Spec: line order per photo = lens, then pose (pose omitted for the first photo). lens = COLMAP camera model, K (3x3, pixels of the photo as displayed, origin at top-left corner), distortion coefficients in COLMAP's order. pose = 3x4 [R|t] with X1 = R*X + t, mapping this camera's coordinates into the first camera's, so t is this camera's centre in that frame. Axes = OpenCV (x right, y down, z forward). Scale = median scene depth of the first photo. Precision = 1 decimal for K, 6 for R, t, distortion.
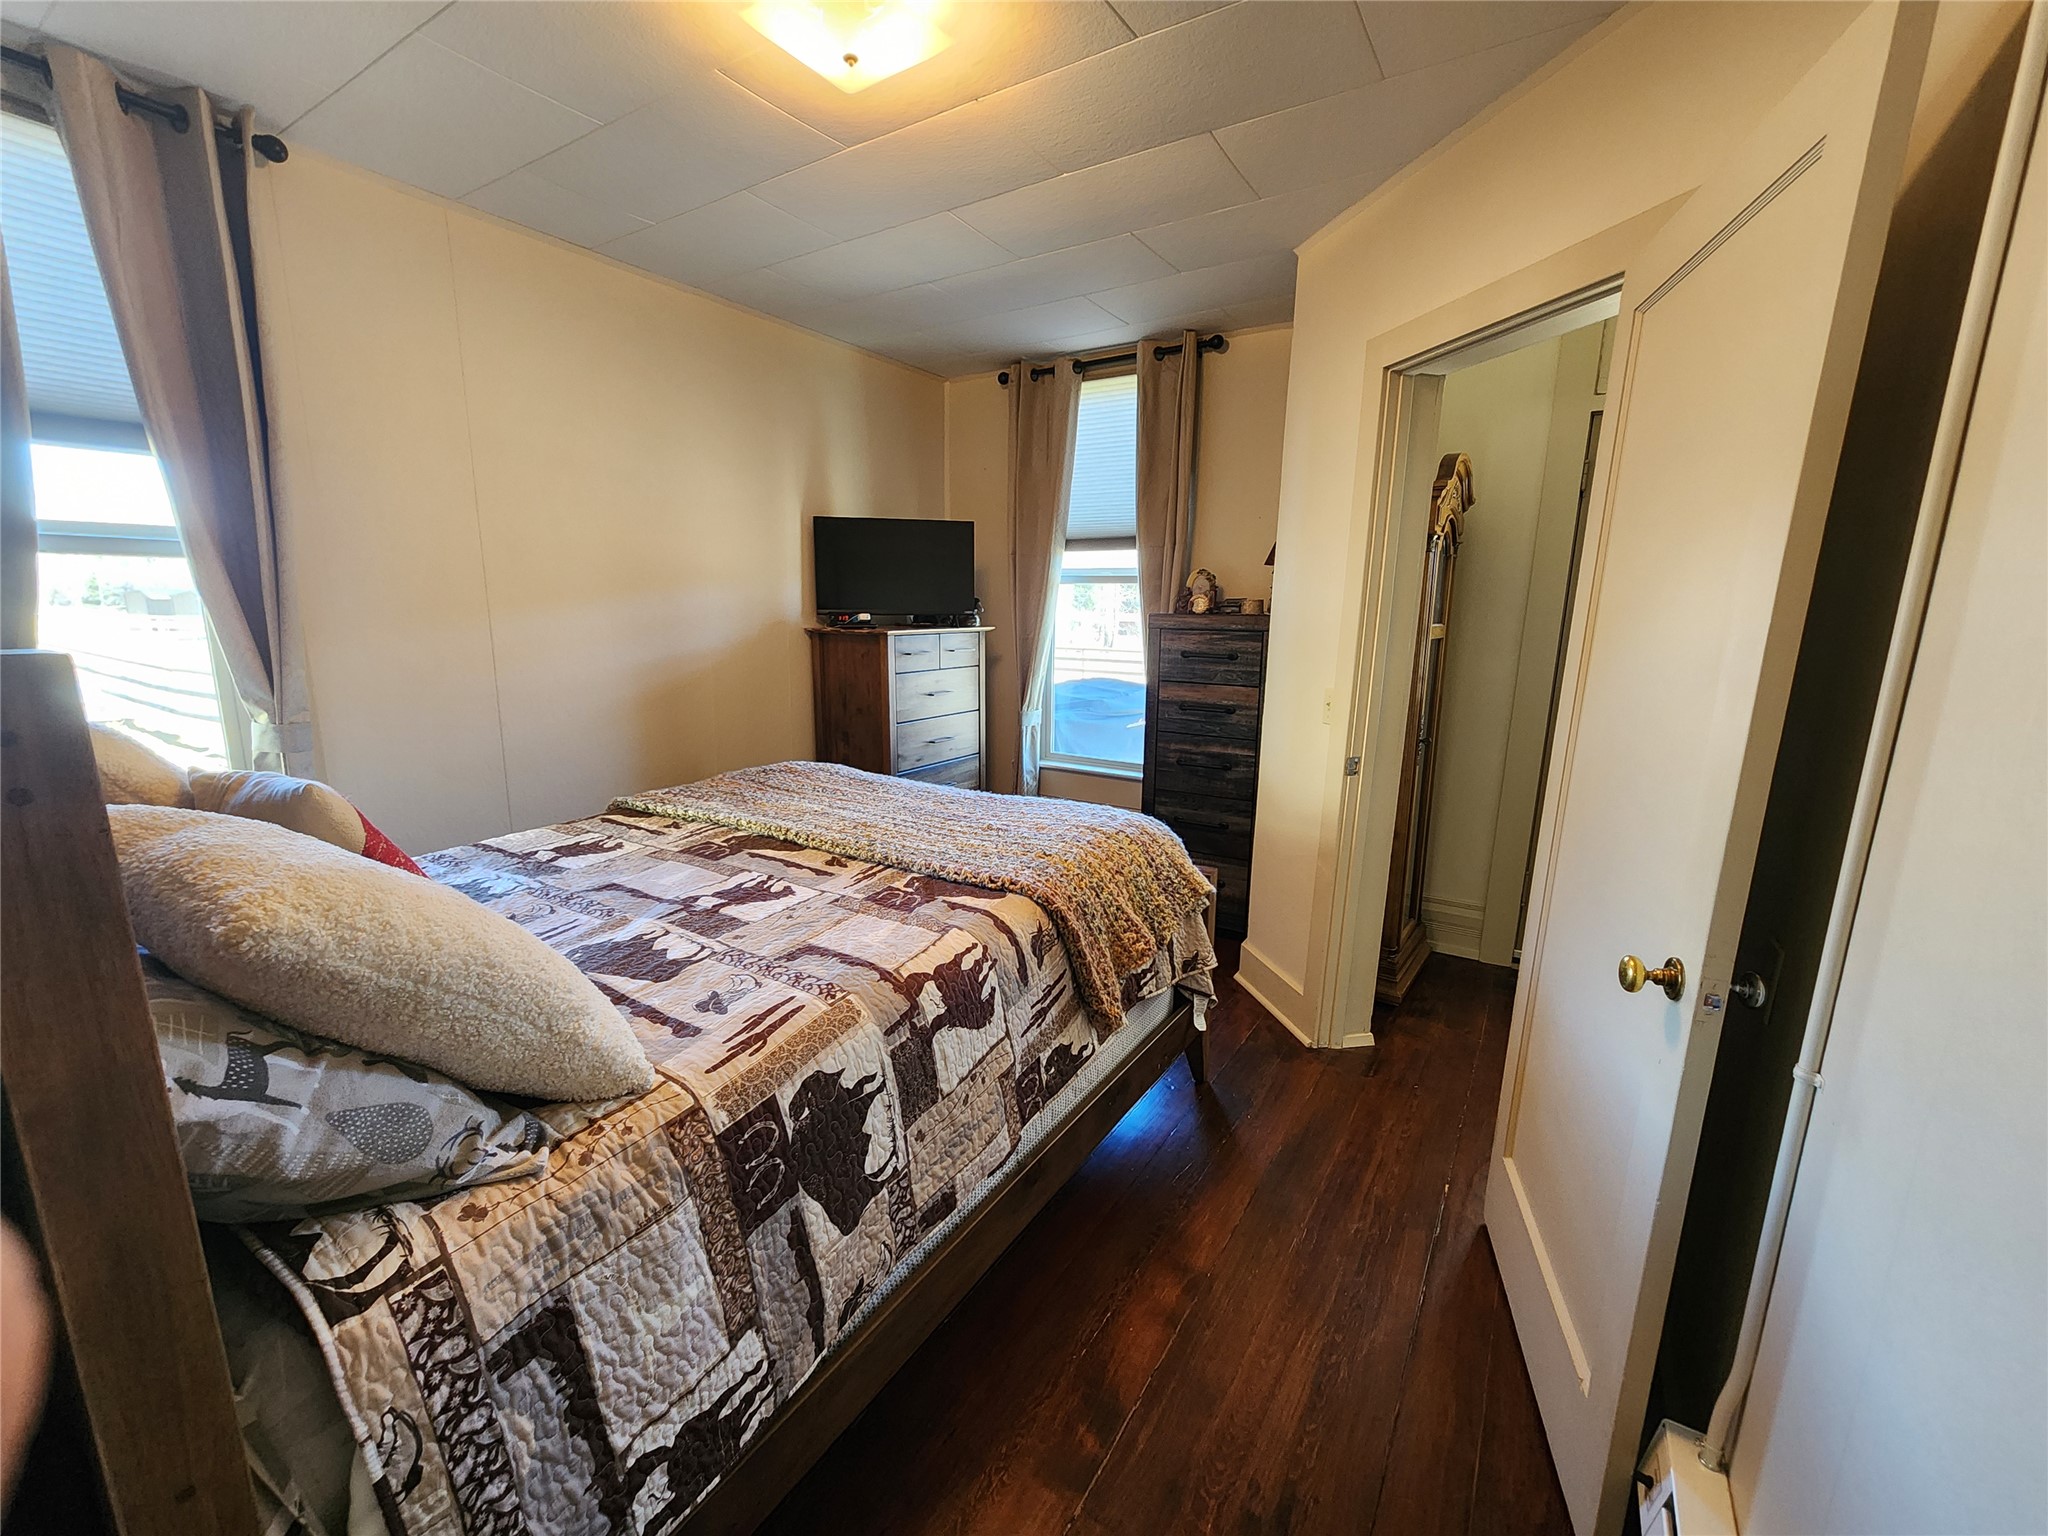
lens RADIAL K [[841.7, 0, 1024.0], [0, 841.7, 768.0], [0, 0, 1]] dist [0.000102, -0.000337]
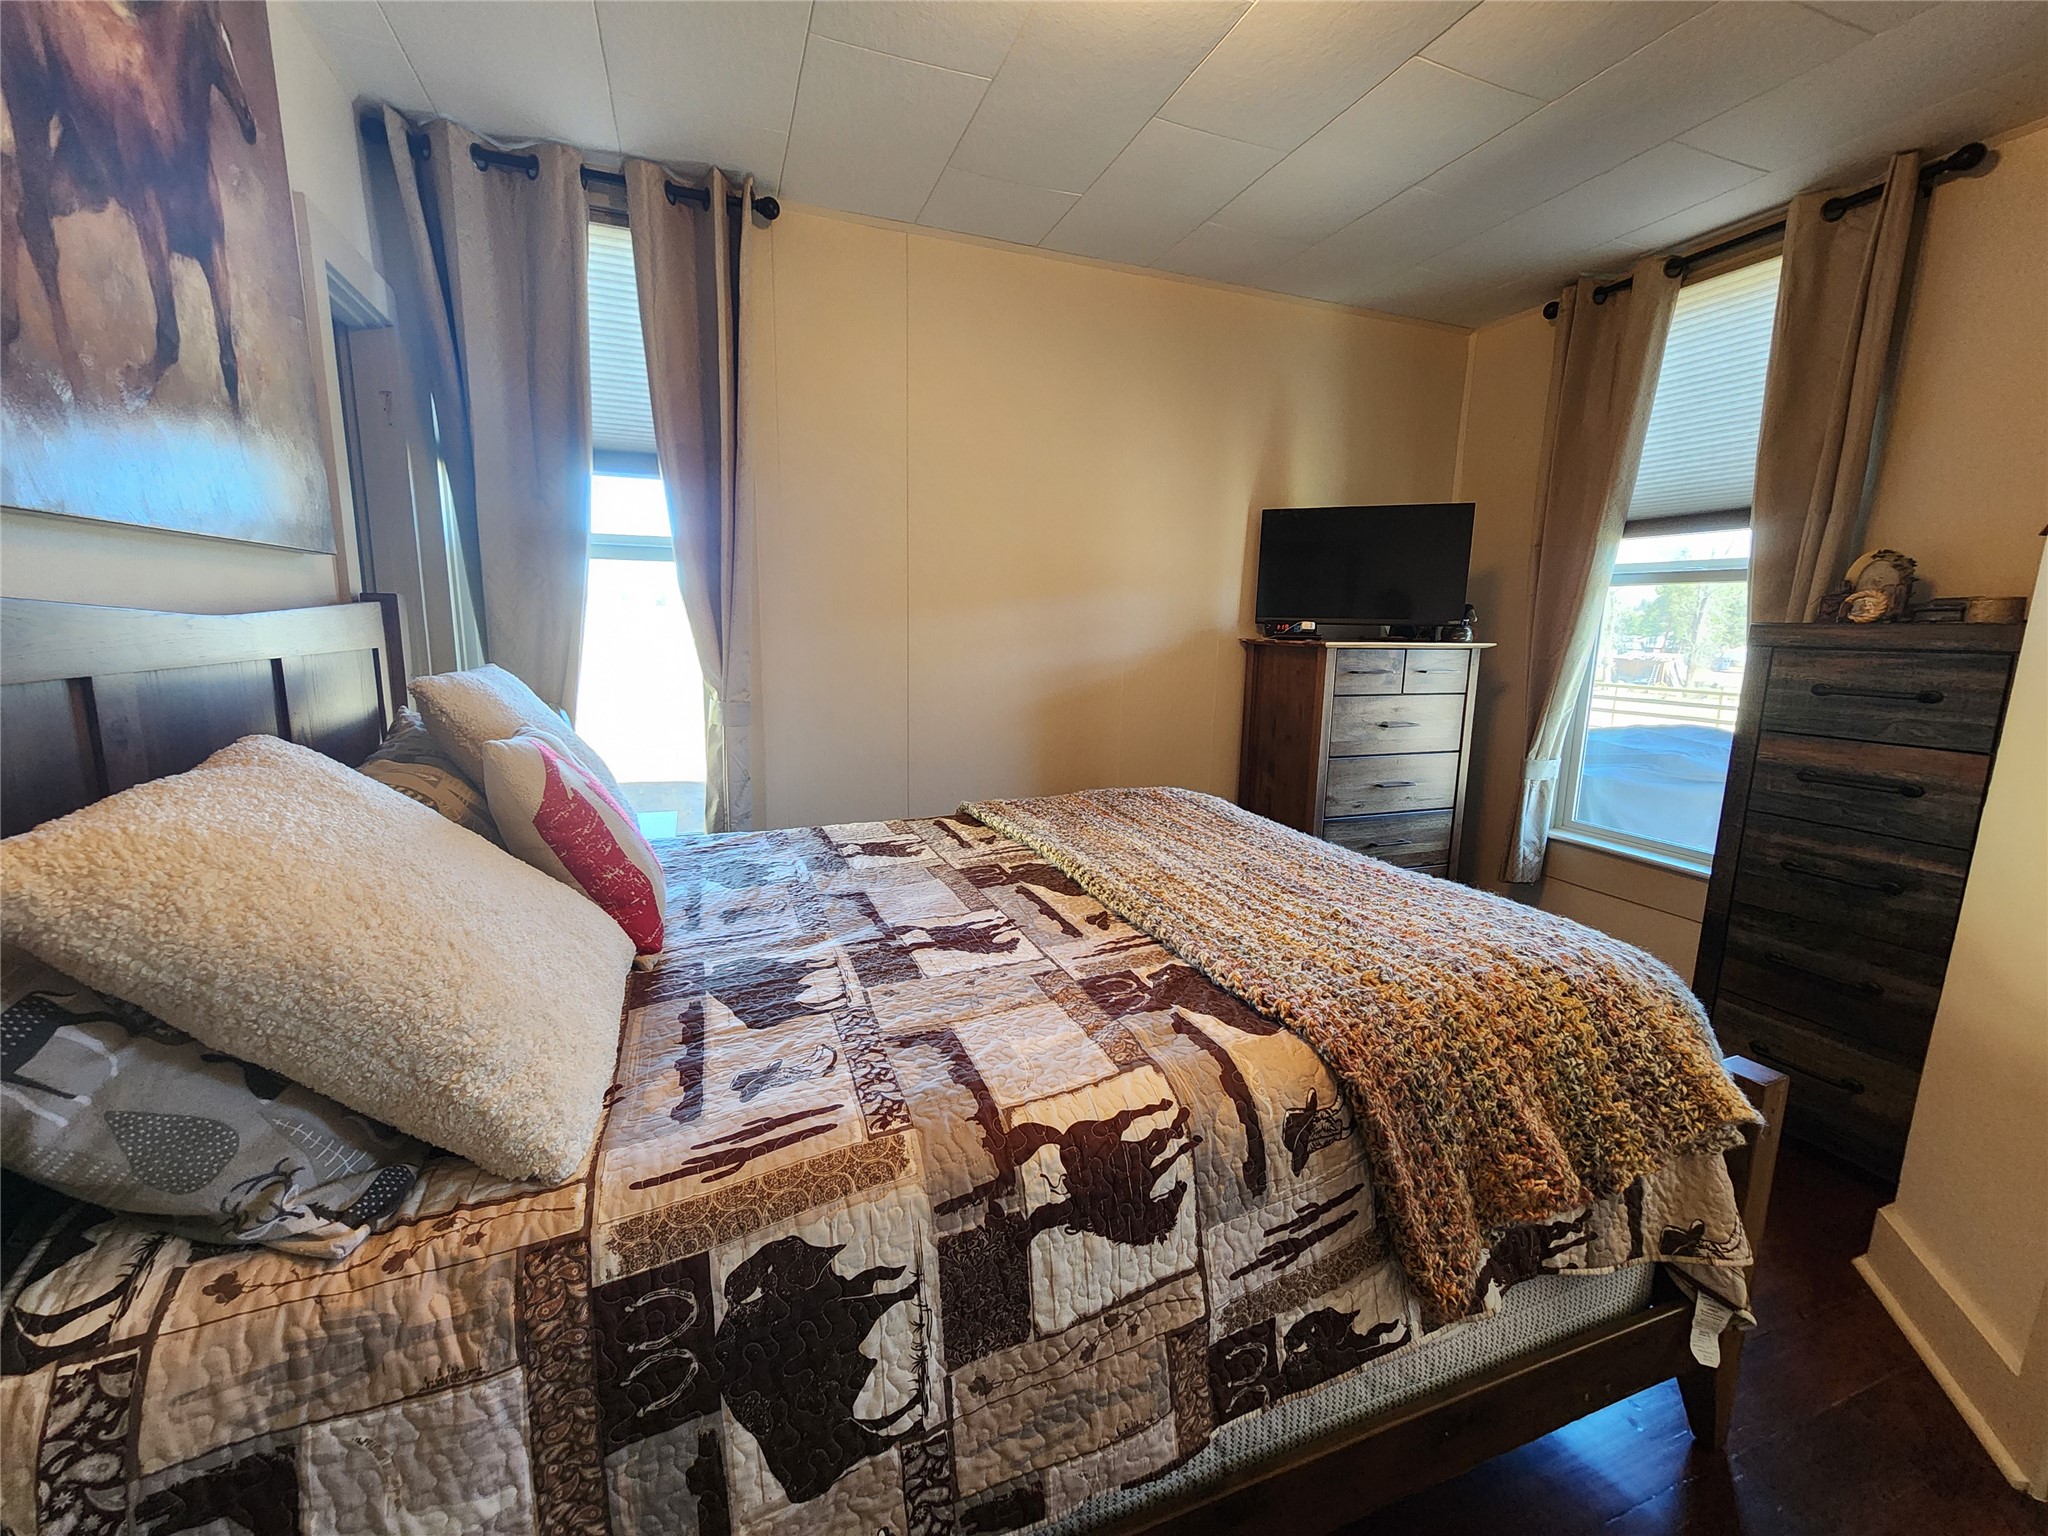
lens RADIAL K [[839.2, 0, 1026.4], [0, 839.2, 766.8], [0, 0, 1]] dist [-0.001668, 0.000906]
pose [[0.806382, 0.104901, -0.582016, 0.175504], [-0.124483, 0.992201, 0.006360, -0.026750], [0.578145, 0.067323, 0.813152, 0.373136]]
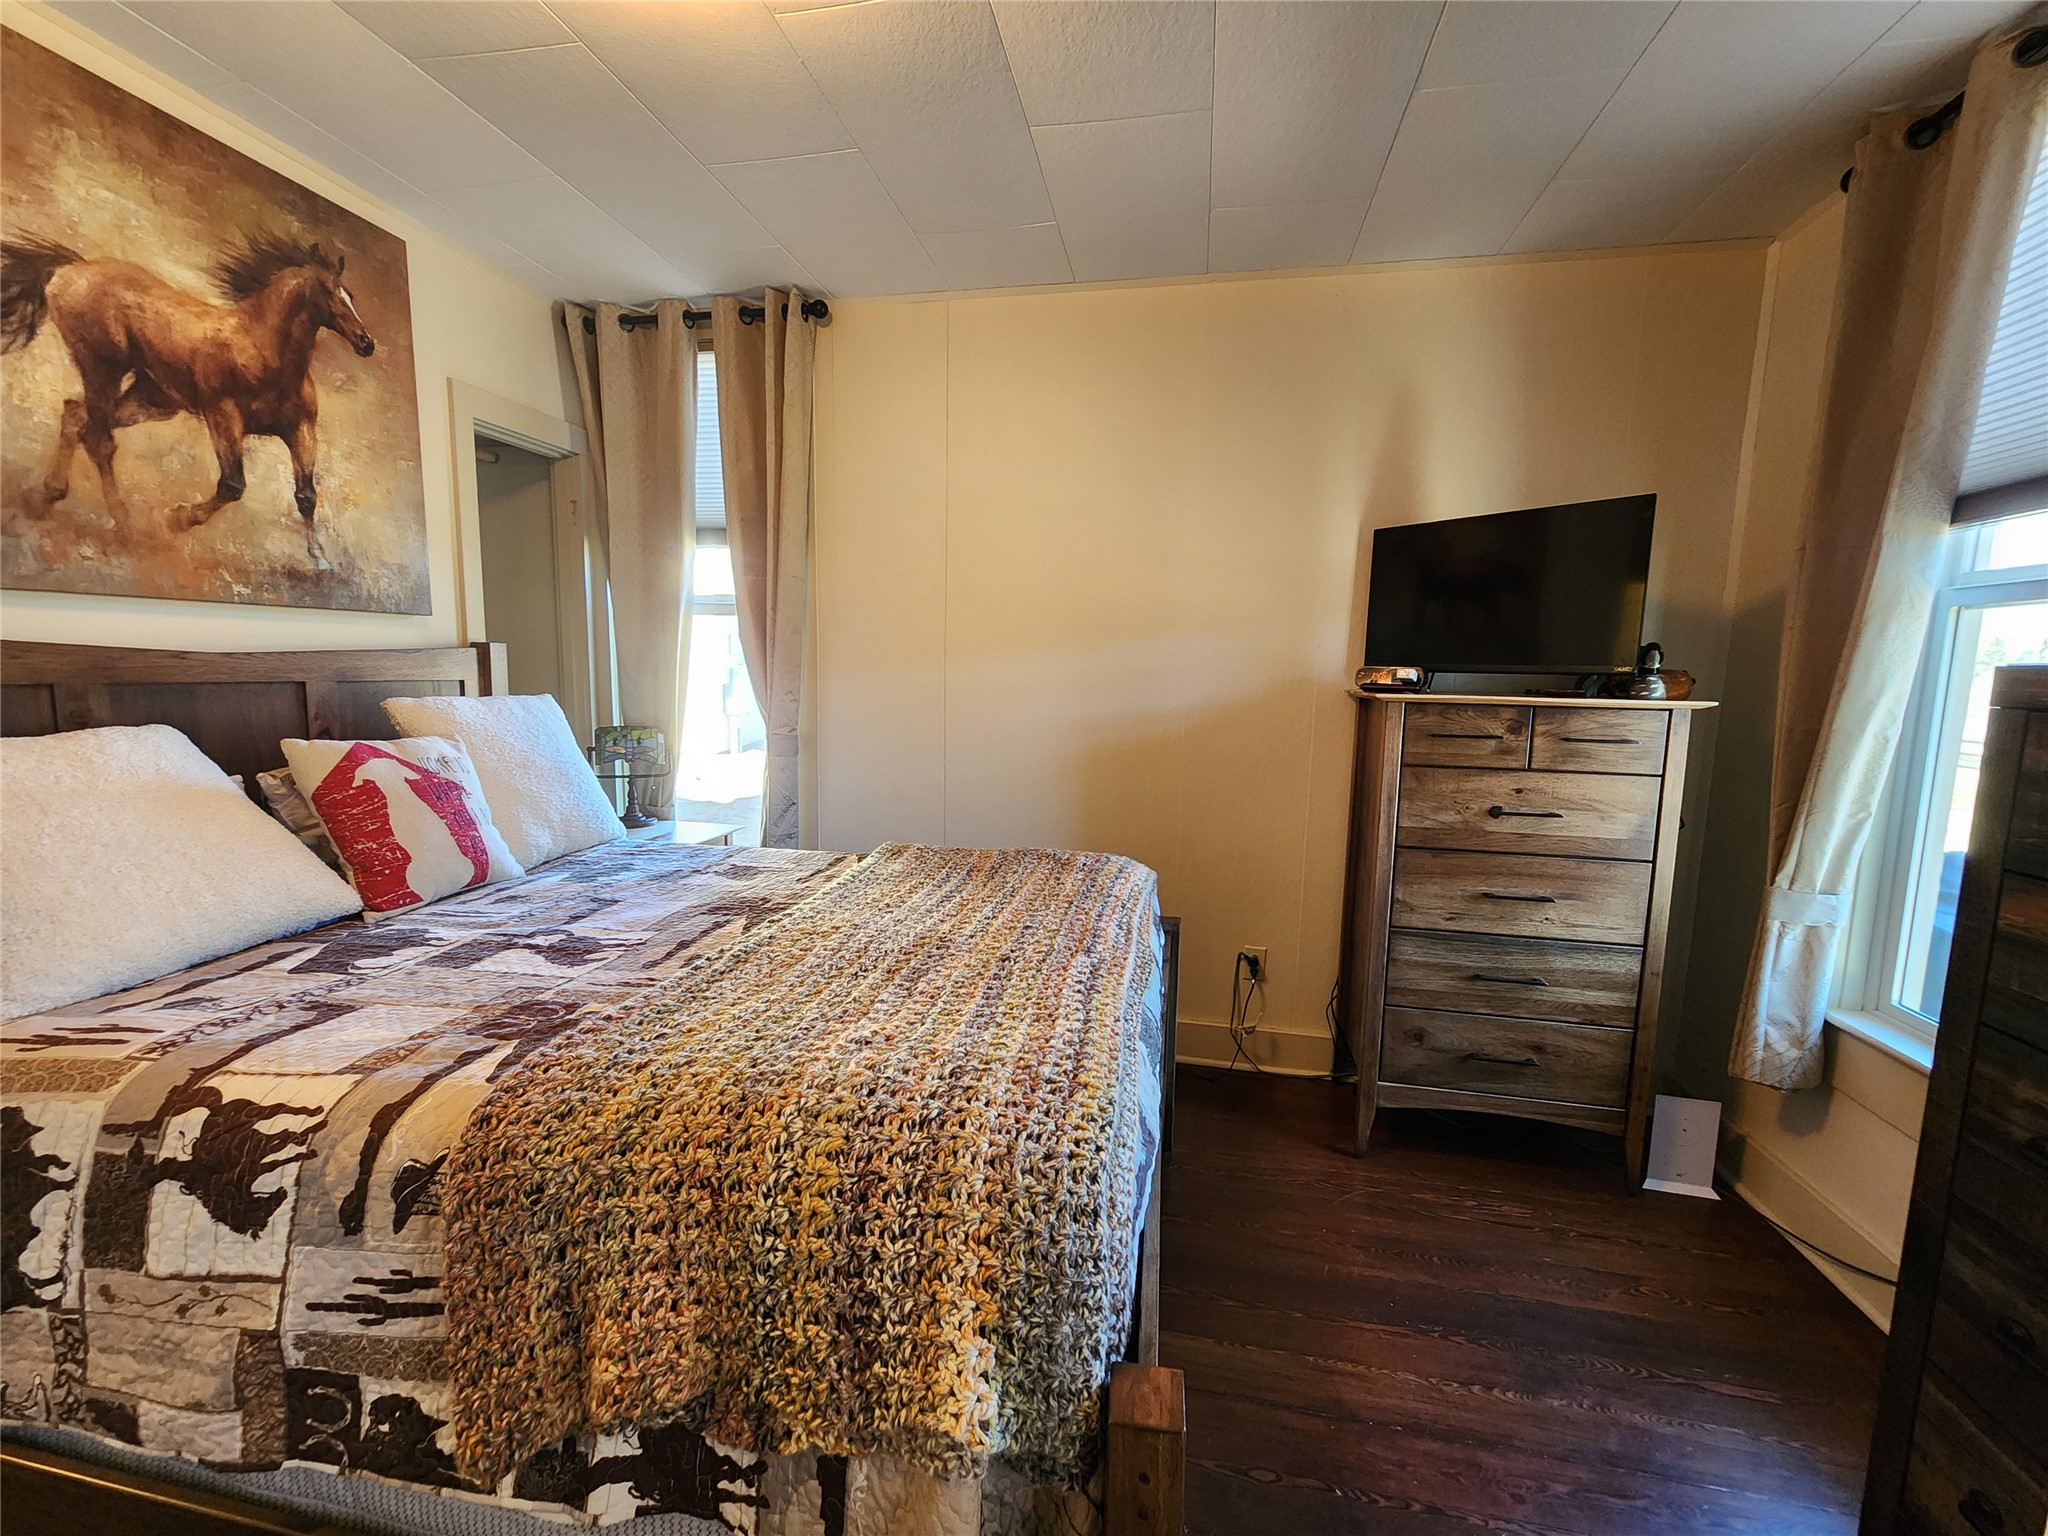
lens RADIAL K [[840.1, 0, 1032.6], [0, 840.1, 764.1], [0, 0, 1]] dist [0.000832, -0.000201]
pose [[0.369071, 0.105164, -0.923432, 0.639128], [-0.199652, 0.979353, 0.031737, -0.161779], [0.907703, 0.172652, 0.382447, 1.083520]]
